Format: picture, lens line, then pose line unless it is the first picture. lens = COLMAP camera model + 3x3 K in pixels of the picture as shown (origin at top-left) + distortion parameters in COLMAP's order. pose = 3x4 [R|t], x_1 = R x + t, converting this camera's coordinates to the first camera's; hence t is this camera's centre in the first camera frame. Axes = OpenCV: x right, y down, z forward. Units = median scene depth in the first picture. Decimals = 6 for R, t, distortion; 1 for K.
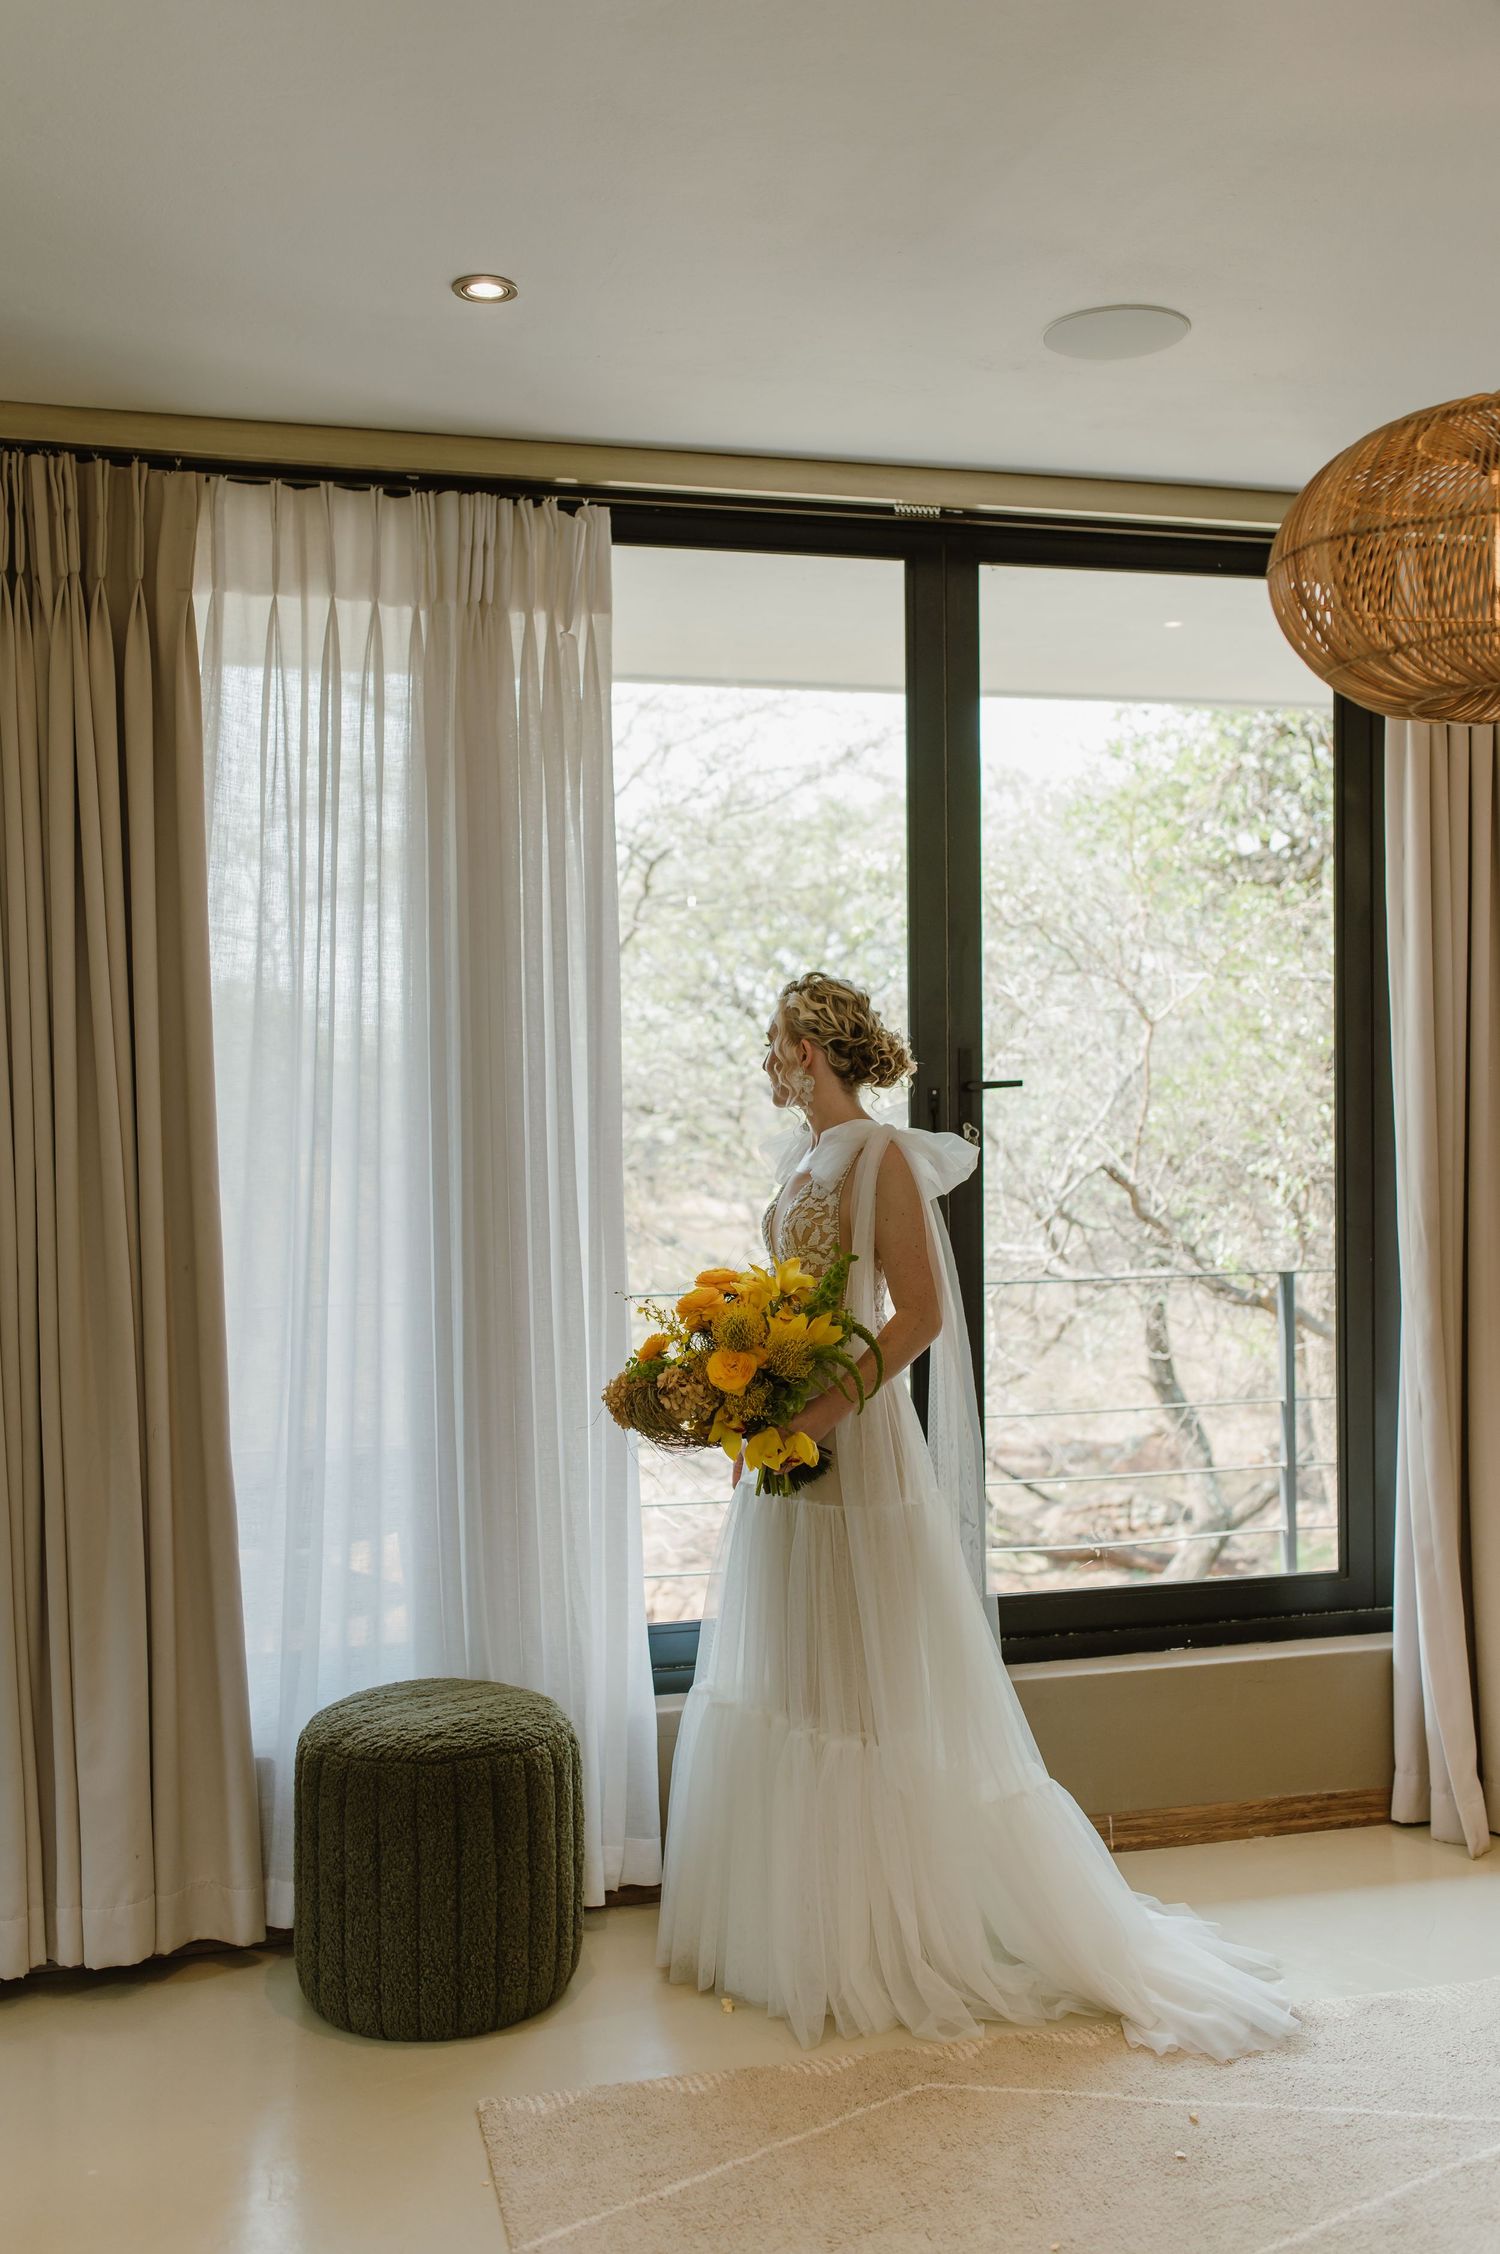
lens RADIAL K [[2114.8, 0, 749.2], [0, 2114.8, 1129.4], [0, 0, 1]] dist [0.022095, 0.000000]
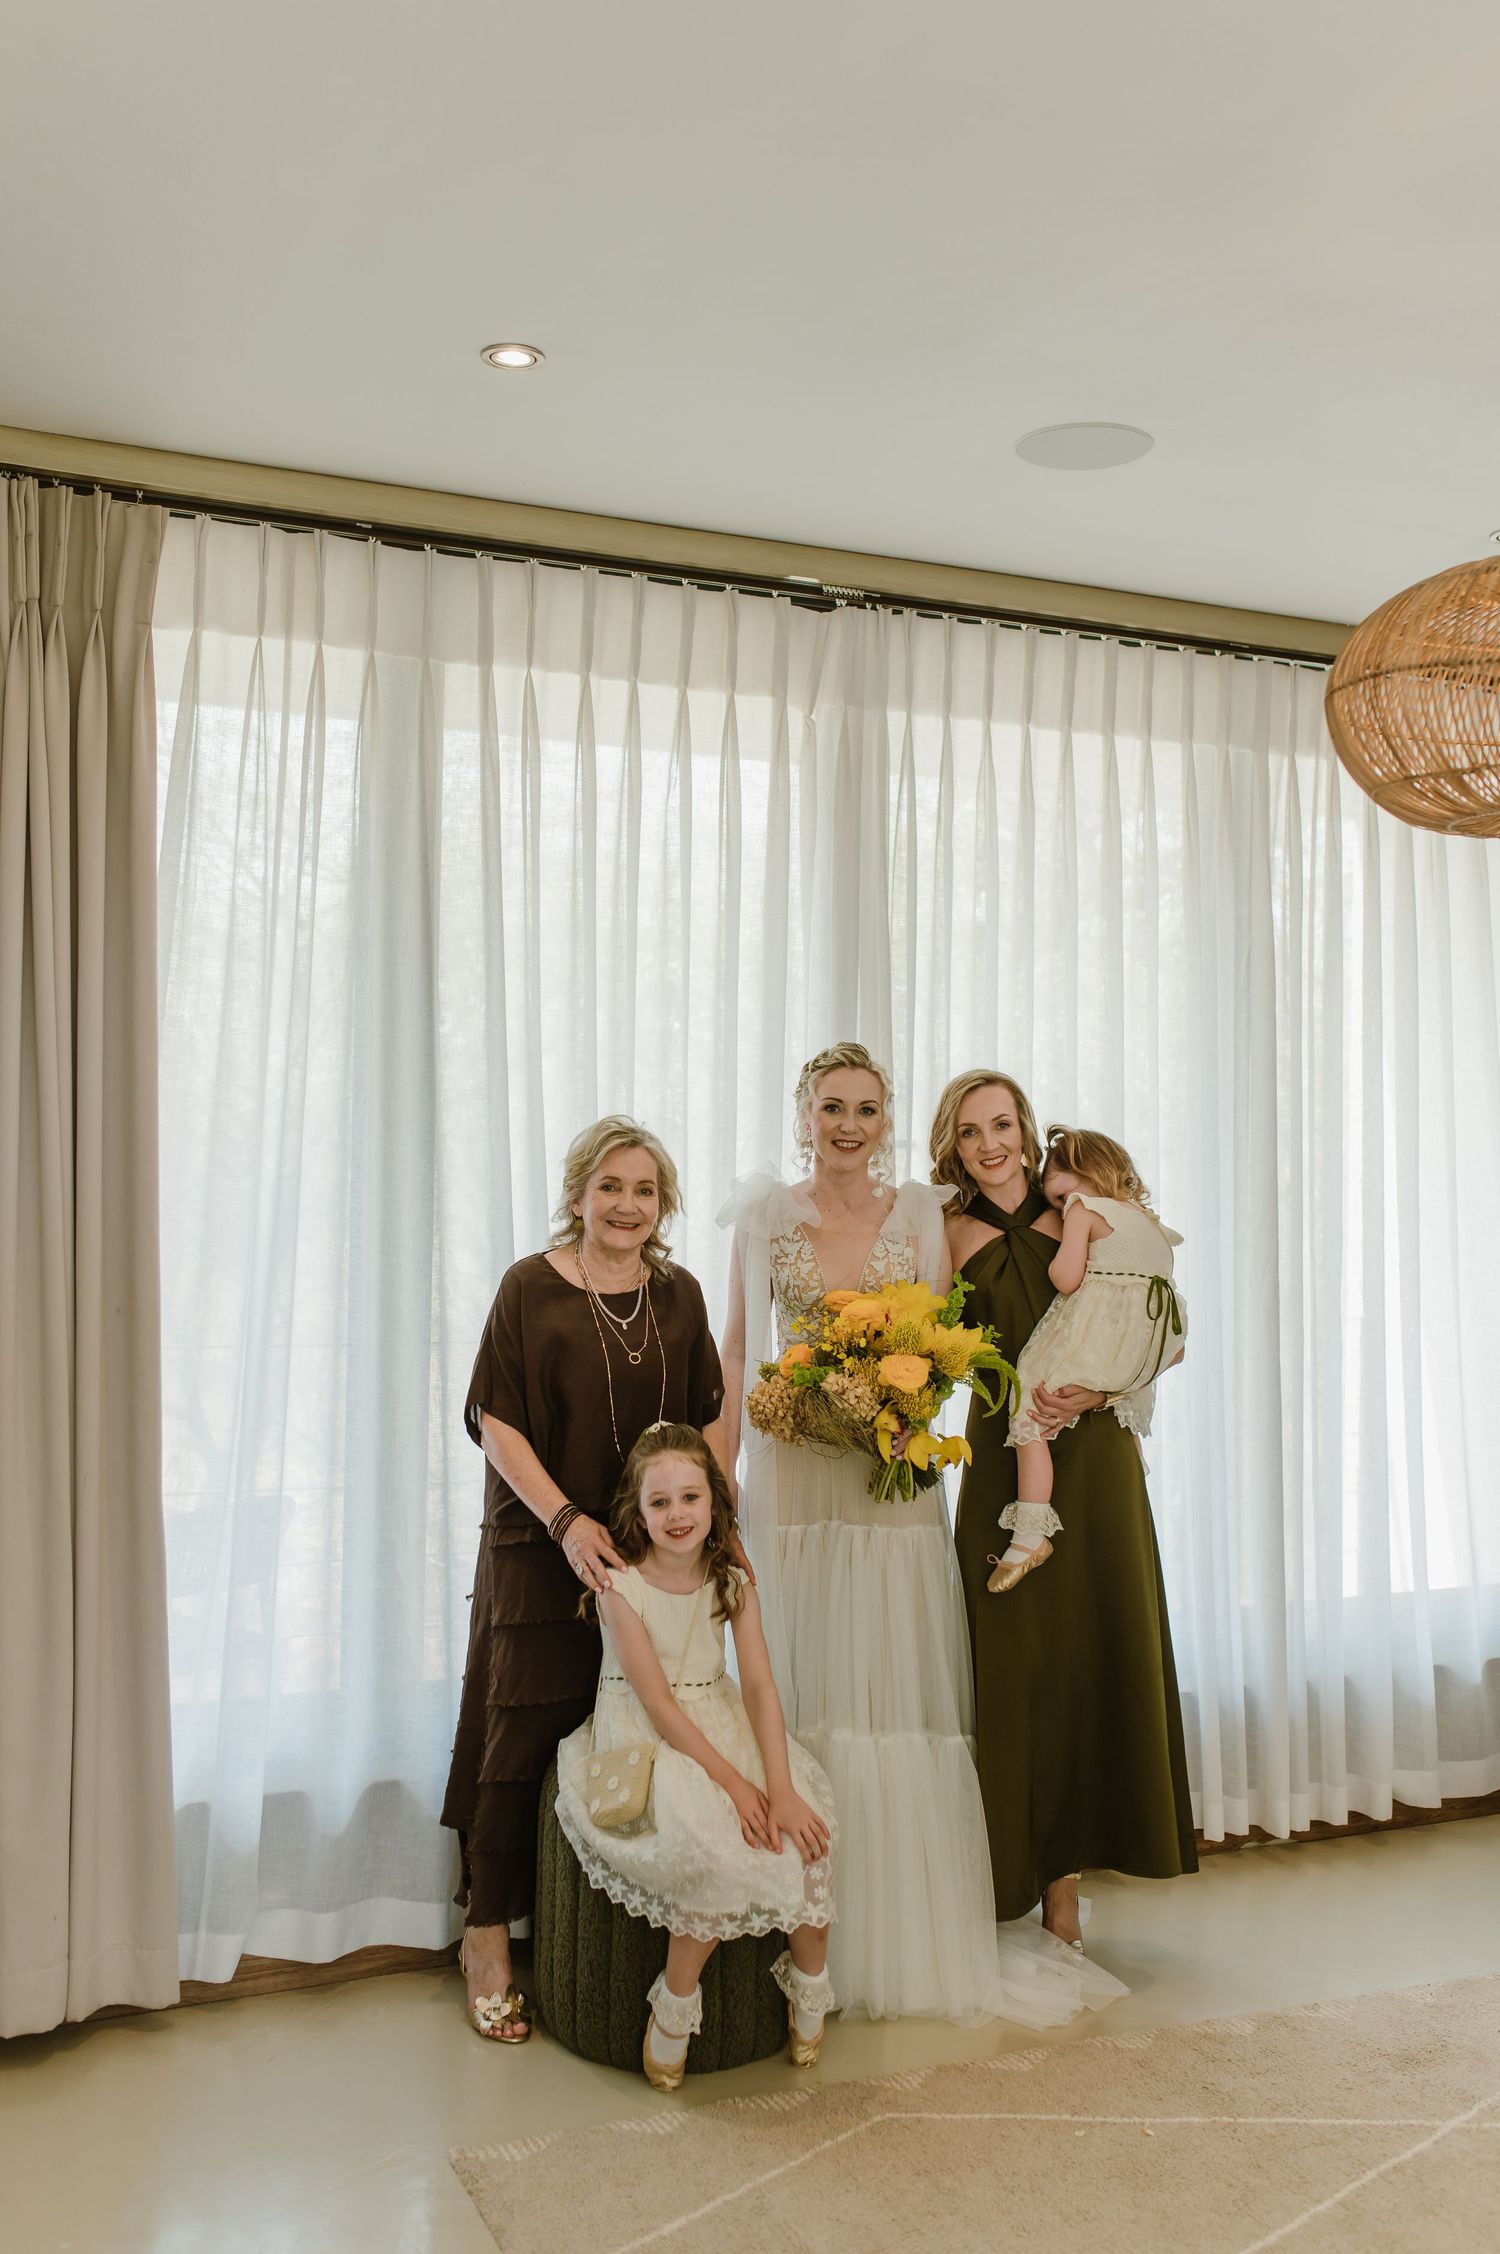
lens RADIAL K [[2114.8, 0, 801.6], [0, 2114.8, 1117.0], [0, 0, 1]] dist [0.022095, 0.000000]
pose [[0.987289, 0.028286, 0.156398, -0.122274], [-0.023896, 0.999268, -0.029882, -0.001891], [-0.157129, 0.025765, 0.987242, -0.021284]]
